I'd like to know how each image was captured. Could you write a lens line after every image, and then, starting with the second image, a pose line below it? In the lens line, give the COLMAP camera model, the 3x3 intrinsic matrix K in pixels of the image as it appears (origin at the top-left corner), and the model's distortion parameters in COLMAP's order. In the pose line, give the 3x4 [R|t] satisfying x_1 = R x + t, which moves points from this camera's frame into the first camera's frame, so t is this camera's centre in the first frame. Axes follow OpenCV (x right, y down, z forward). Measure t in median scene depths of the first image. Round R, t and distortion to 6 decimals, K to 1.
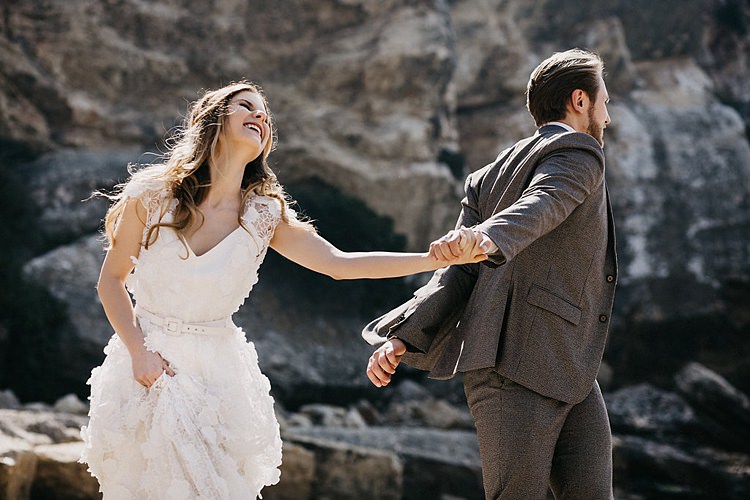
lens RADIAL K [[1783.7, 0, 375.0], [0, 1783.7, 250.0], [0, 0, 1]] dist [-0.079869, -0.027168]
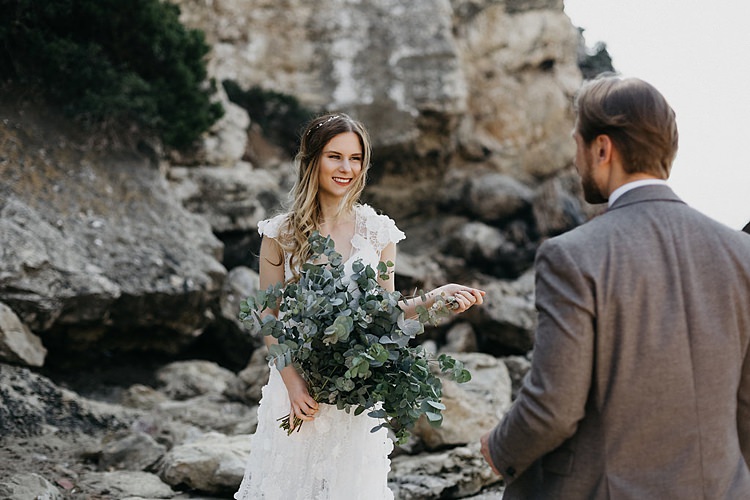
lens RADIAL K [[1153.7, 0, 375.0], [0, 1153.7, 250.0], [0, 0, 1]] dist [-0.120730, 0.056350]
pose [[0.947785, -0.006064, 0.318851, -0.046760], [-0.040450, 0.989458, 0.139055, 0.007828], [-0.316333, -0.144691, 0.937549, 0.474052]]
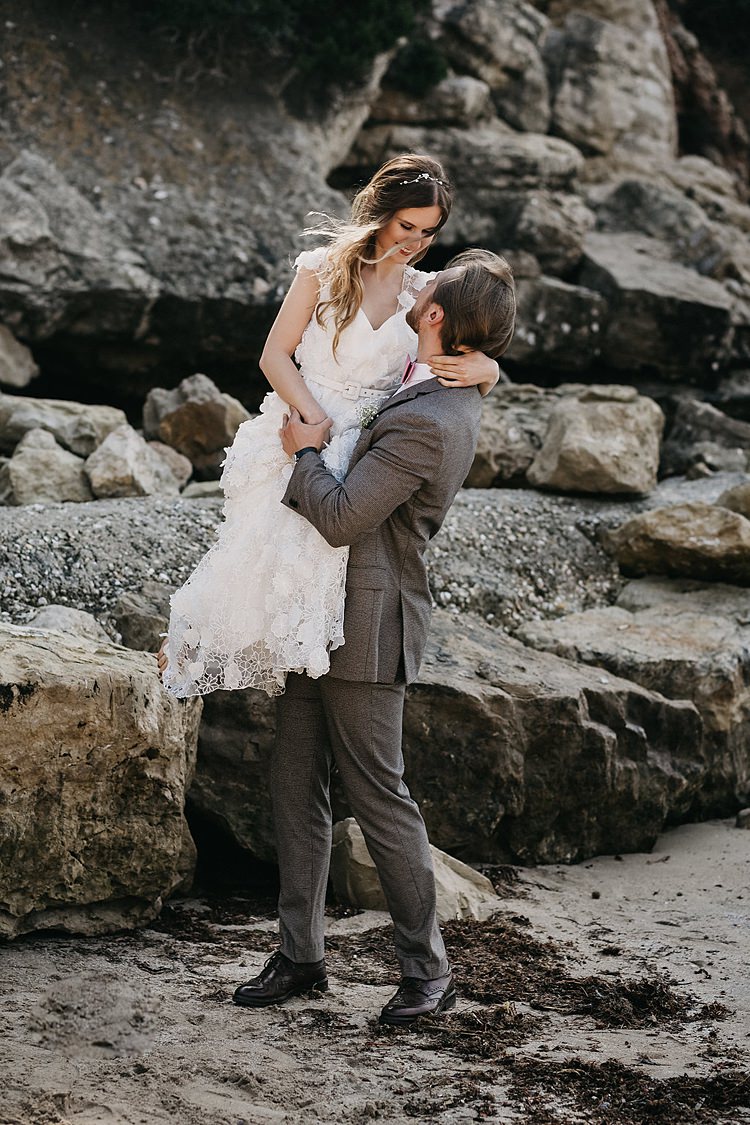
lens RADIAL K [[2750.2, 0, 409.1], [0, 2750.2, 563.0], [0, 0, 1]] dist [0.390831, -5.743324]
pose [[0.998890, 0.032142, -0.034442, 0.031820], [-0.024495, 0.978854, 0.203088, 0.010401], [0.040241, -0.202019, 0.978554, 0.326505]]
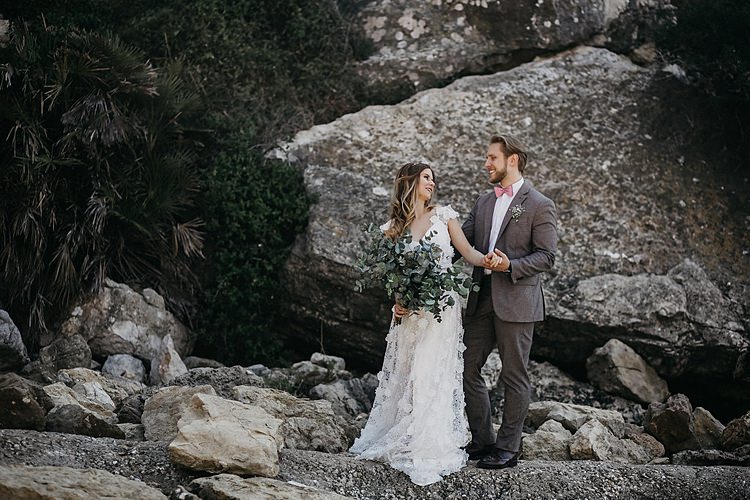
lens RADIAL K [[1984.5, 0, 375.0], [0, 1984.5, 250.0], [0, 0, 1]] dist [-0.129192, -0.093952]
pose [[0.881398, 0.032174, -0.471278, 0.115577], [-0.006009, 0.998361, 0.056919, 0.007038], [0.472337, -0.047336, 0.880146, 0.292287]]
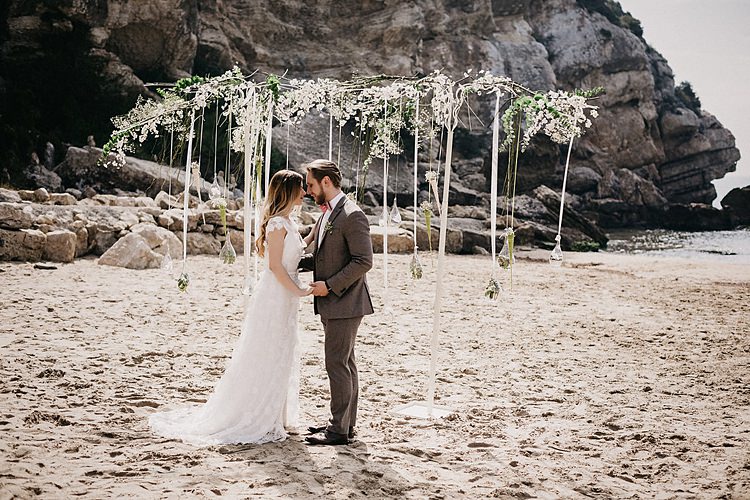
lens RADIAL K [[1153.7, 0, 375.0], [0, 1153.7, 250.0], [0, 0, 1]] dist [-0.120730, 0.056350]
pose [[0.993045, 0.023311, 0.115406, -0.162668], [-0.041555, 0.986515, 0.158306, -0.063038], [-0.110160, -0.162000, 0.980623, -0.342242]]
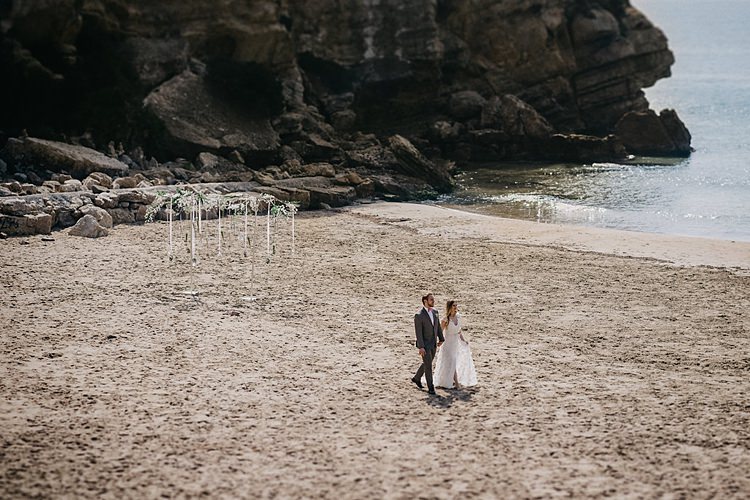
lens RADIAL K [[2074.7, 0, 375.0], [0, 2074.7, 250.0], [0, 0, 1]] dist [-0.123368, -0.364407]
pose [[0.985060, 0.000083, 0.172213, -0.279291], [-0.038012, 0.975440, 0.216959, -0.326396], [-0.167965, -0.220264, 0.960870, -1.446779]]
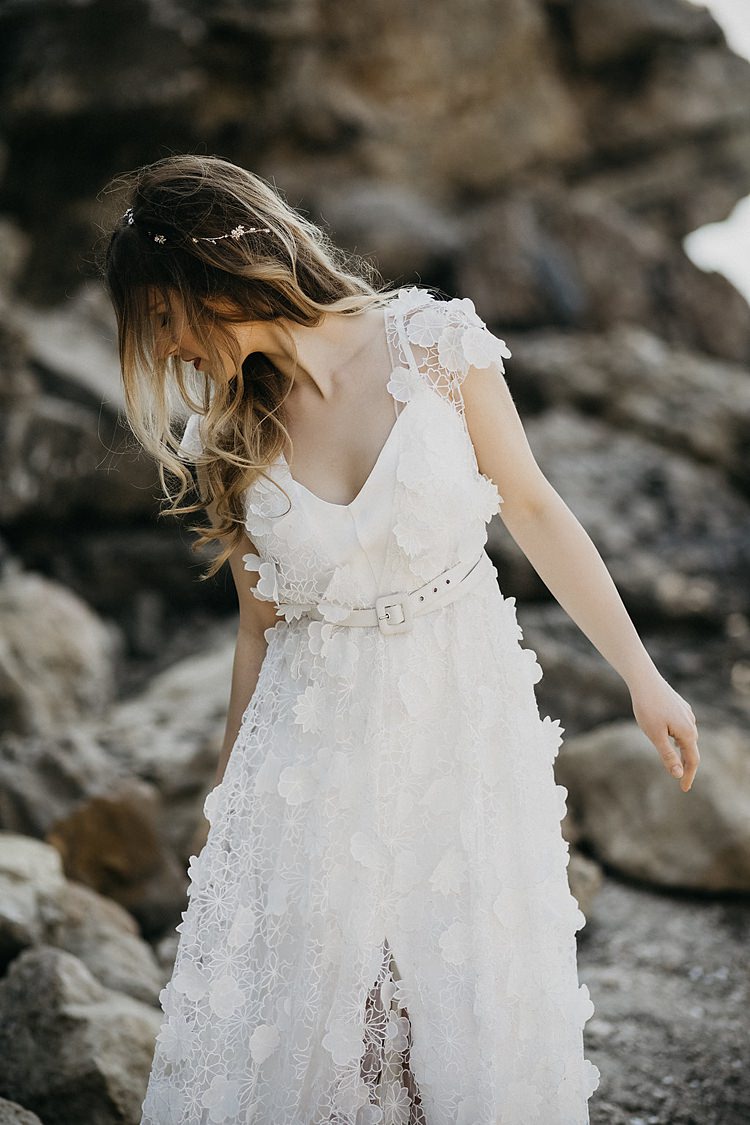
lens RADIAL K [[2718.9, 0, 375.0], [0, 2718.9, 562.5], [0, 0, 1]] dist [-0.078527, -0.267971]
pose [[0.901470, -0.012077, 0.432673, -0.060096], [-0.086493, 0.974424, 0.207407, 0.006259], [-0.424111, -0.224395, 0.877369, 0.480213]]
